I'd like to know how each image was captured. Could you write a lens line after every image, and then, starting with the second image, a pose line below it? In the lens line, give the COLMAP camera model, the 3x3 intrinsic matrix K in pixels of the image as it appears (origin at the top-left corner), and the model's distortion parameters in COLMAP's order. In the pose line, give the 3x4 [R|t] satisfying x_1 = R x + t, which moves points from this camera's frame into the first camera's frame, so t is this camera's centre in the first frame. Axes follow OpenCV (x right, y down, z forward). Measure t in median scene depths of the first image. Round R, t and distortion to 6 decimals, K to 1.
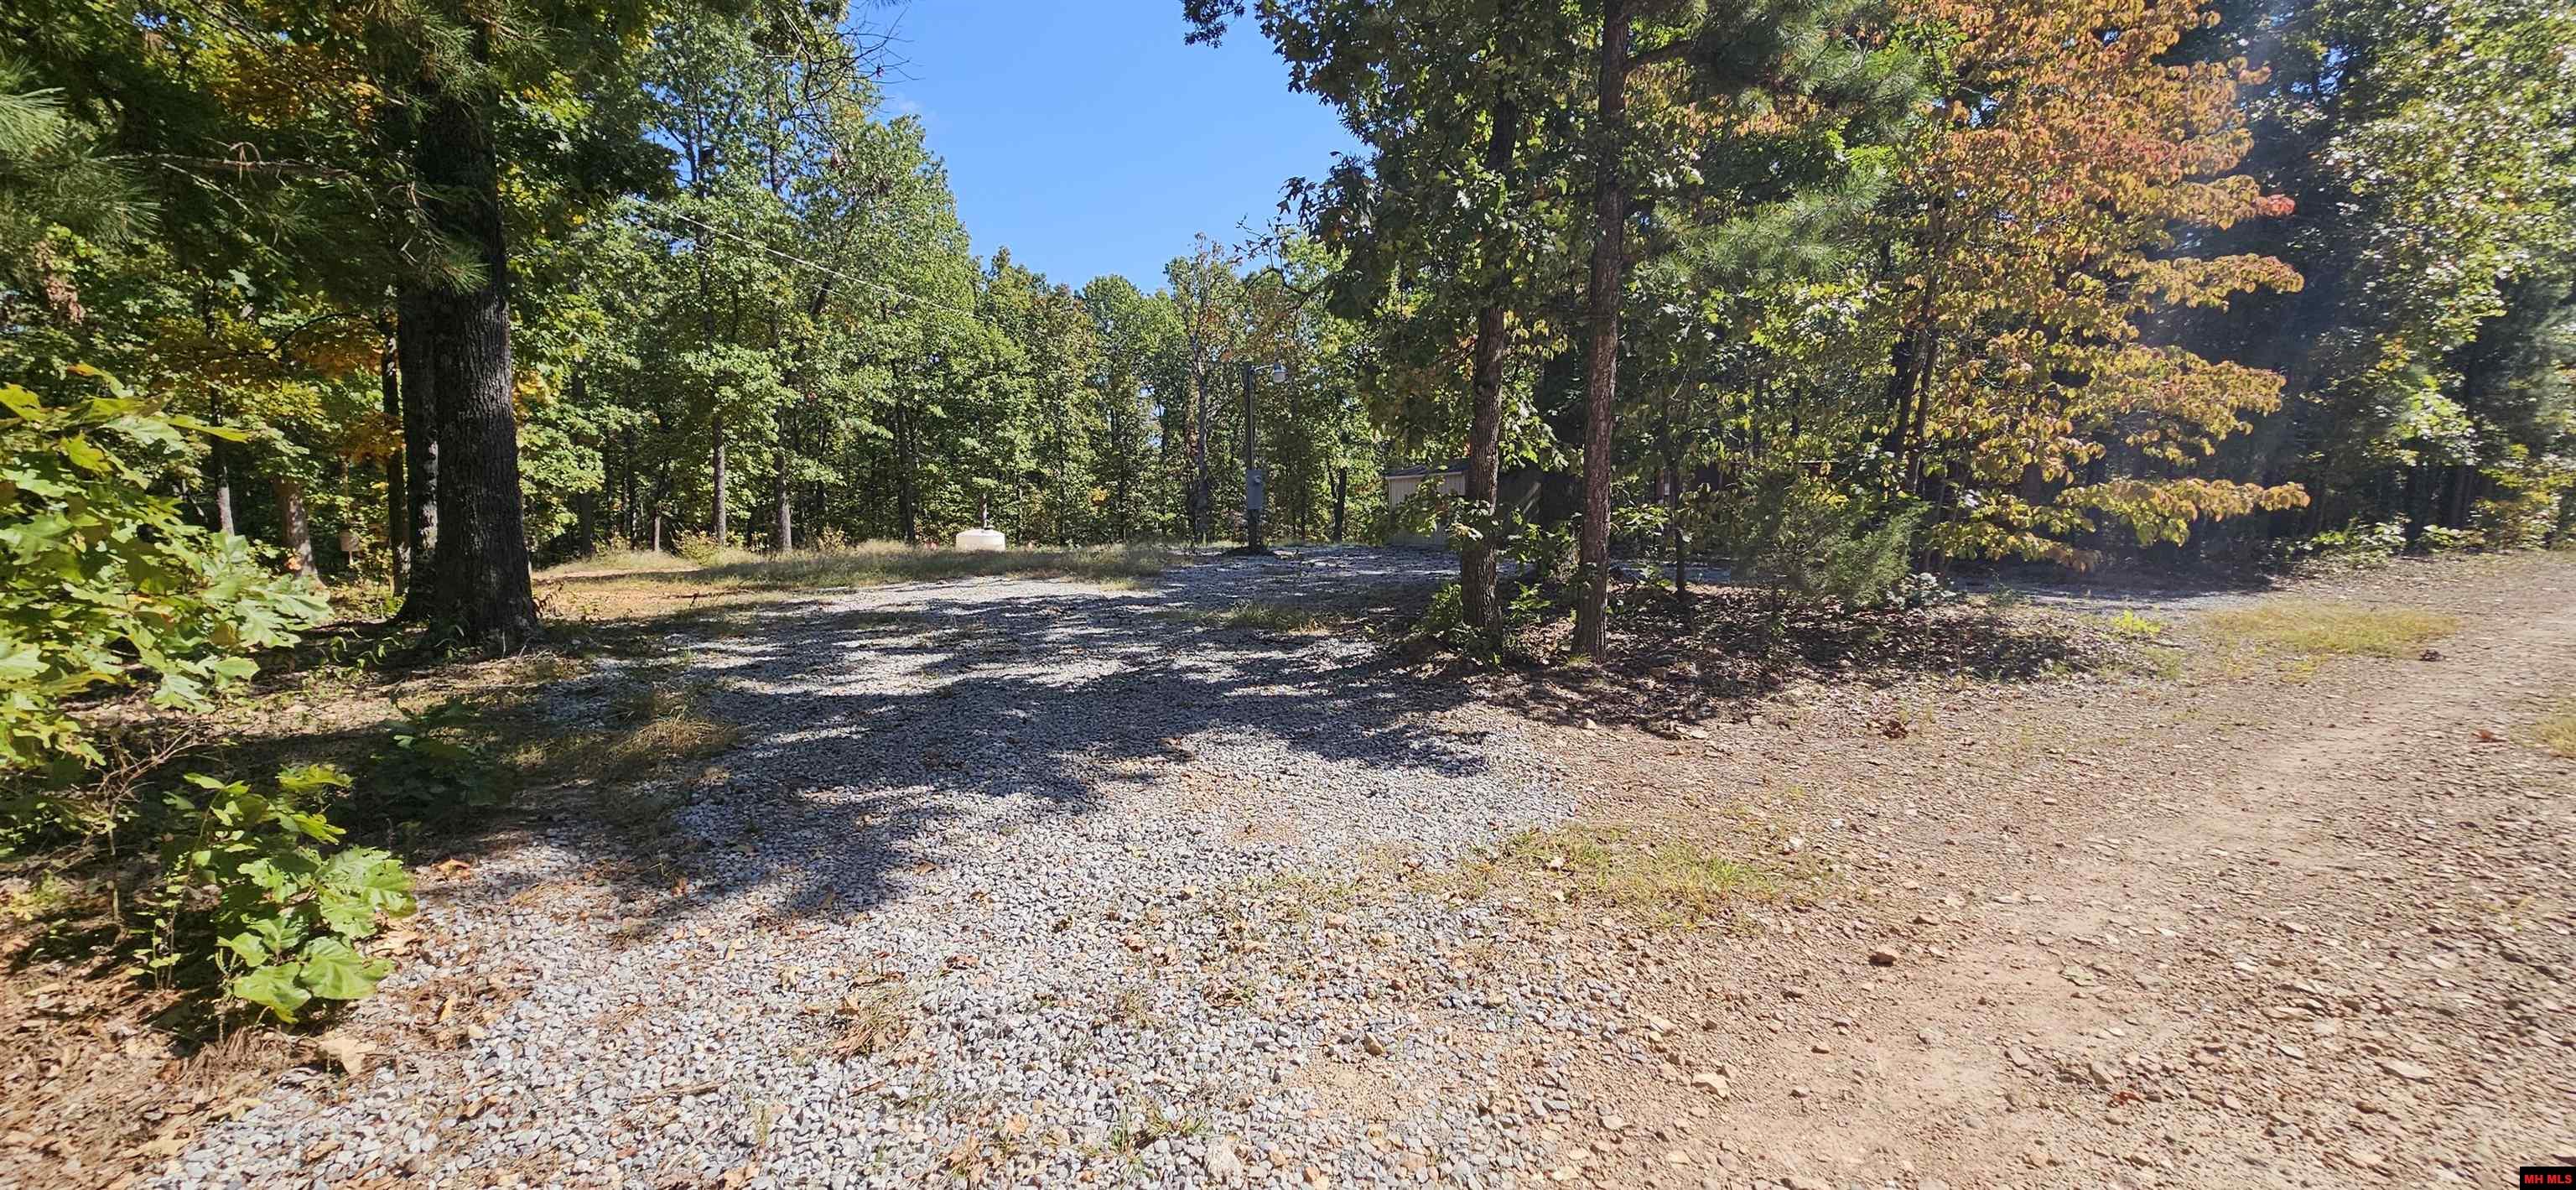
lens RADIAL K [[1079.0, 0, 1340.0], [0, 1079.0, 594.1], [0, 0, 1]] dist [-0.000076, -0.000008]
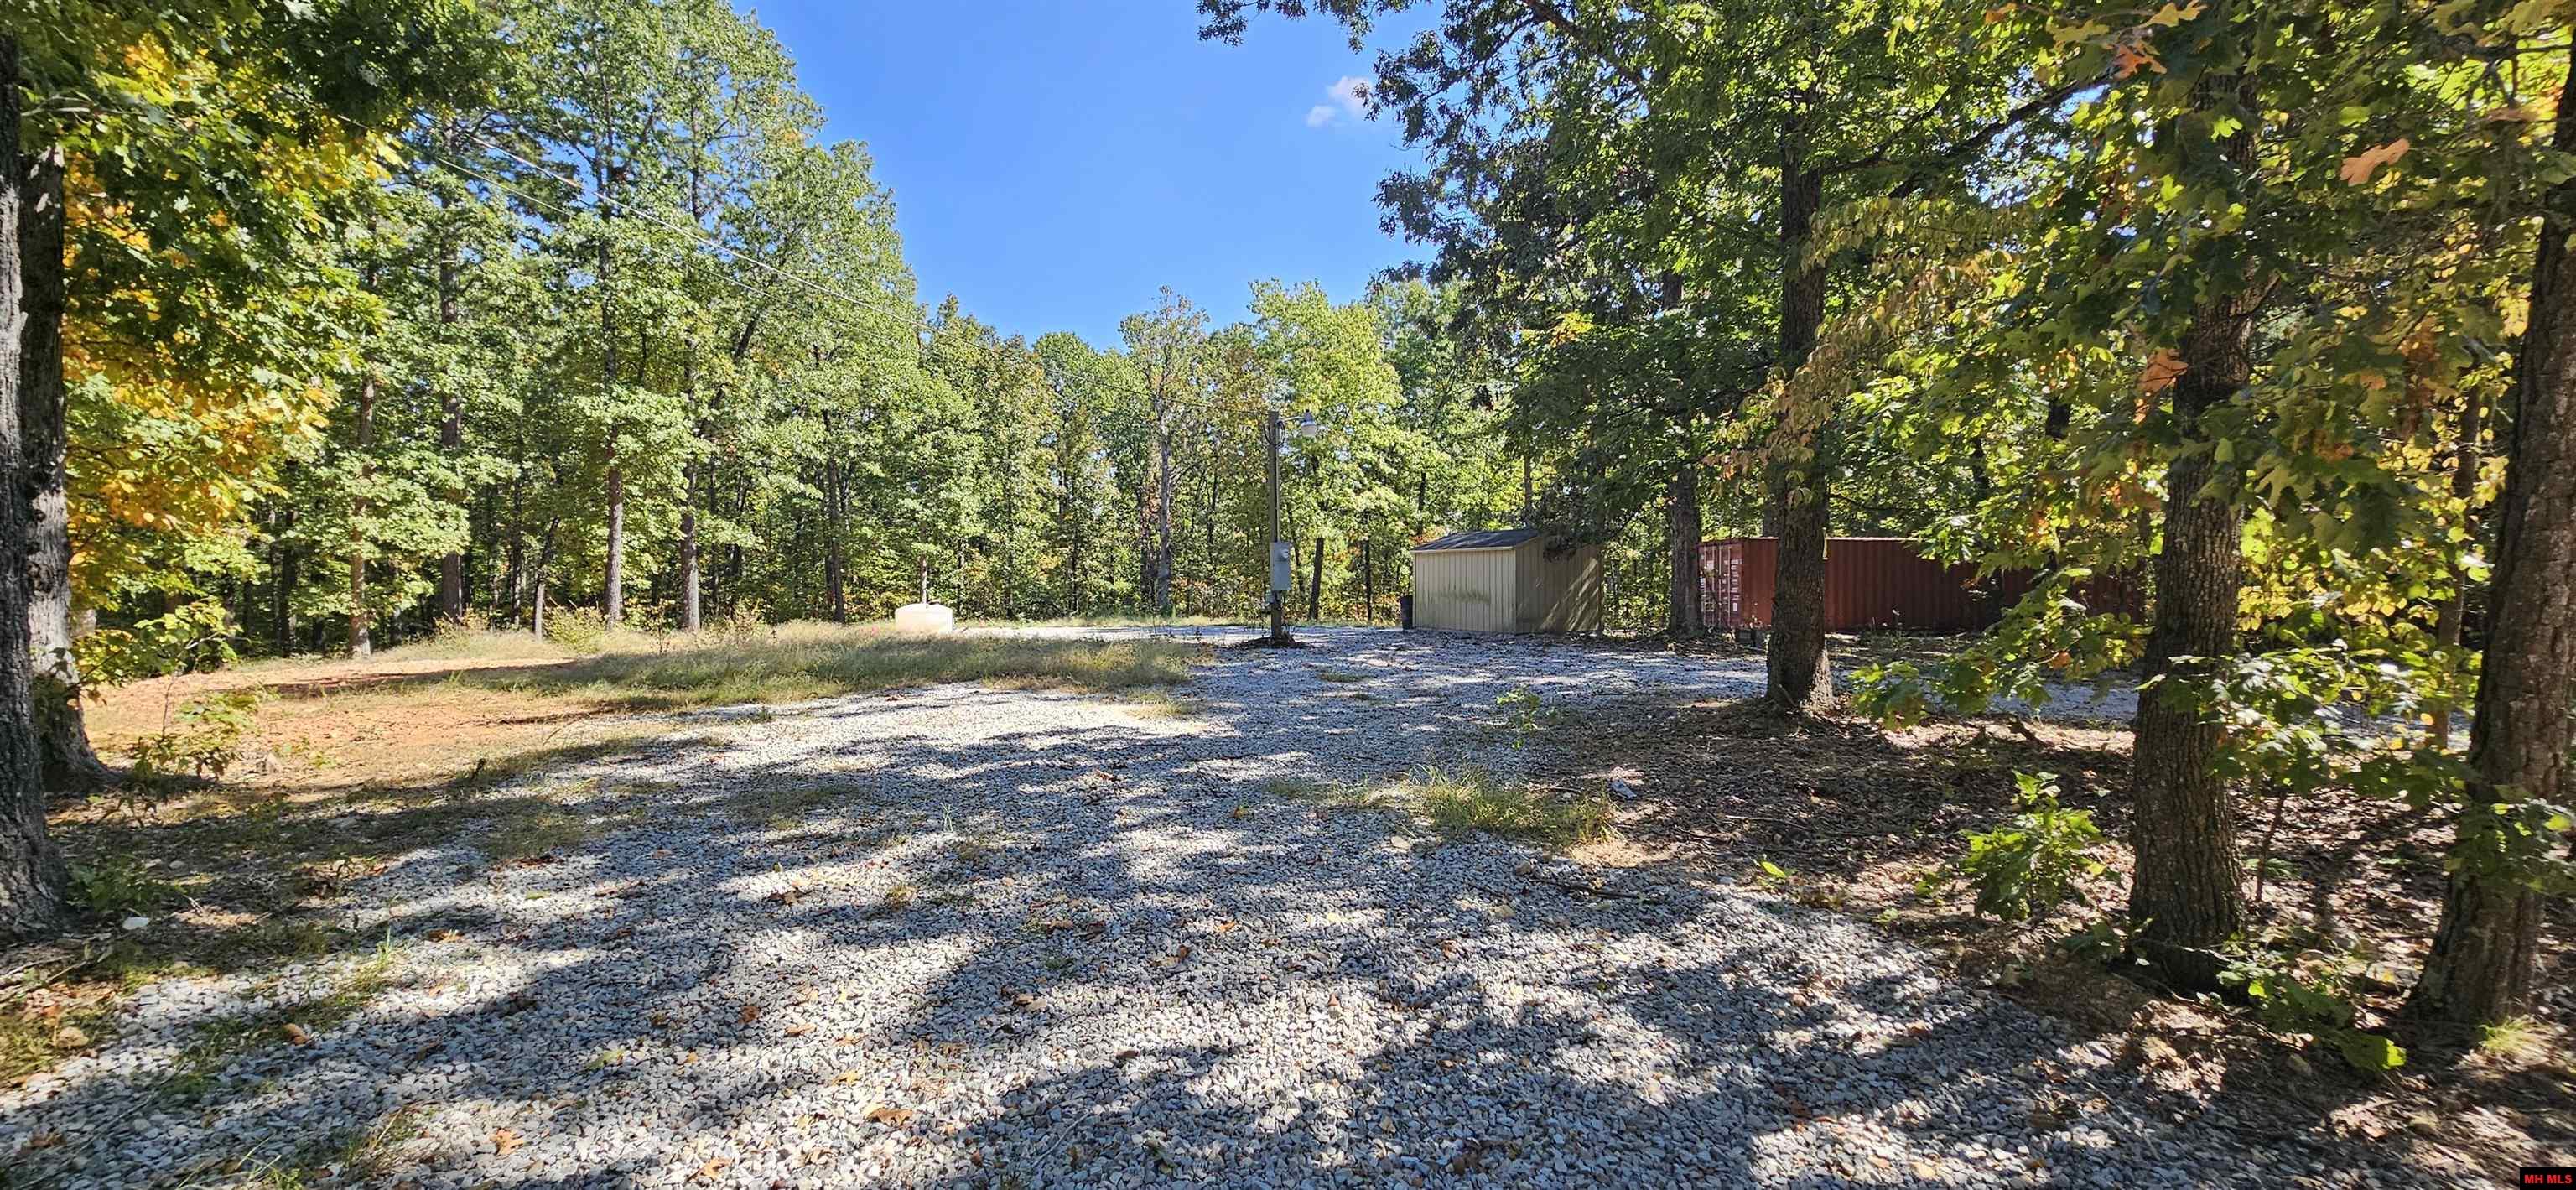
lens RADIAL K [[1079.0, 0, 1340.0], [0, 1079.0, 594.1], [0, 0, 1]] dist [-0.000076, -0.000008]
pose [[0.998136, 0.009315, 0.060309, -0.047287], [-0.005578, 0.998070, -0.061844, -0.014623], [-0.060769, 0.061392, 0.996262, 0.105541]]
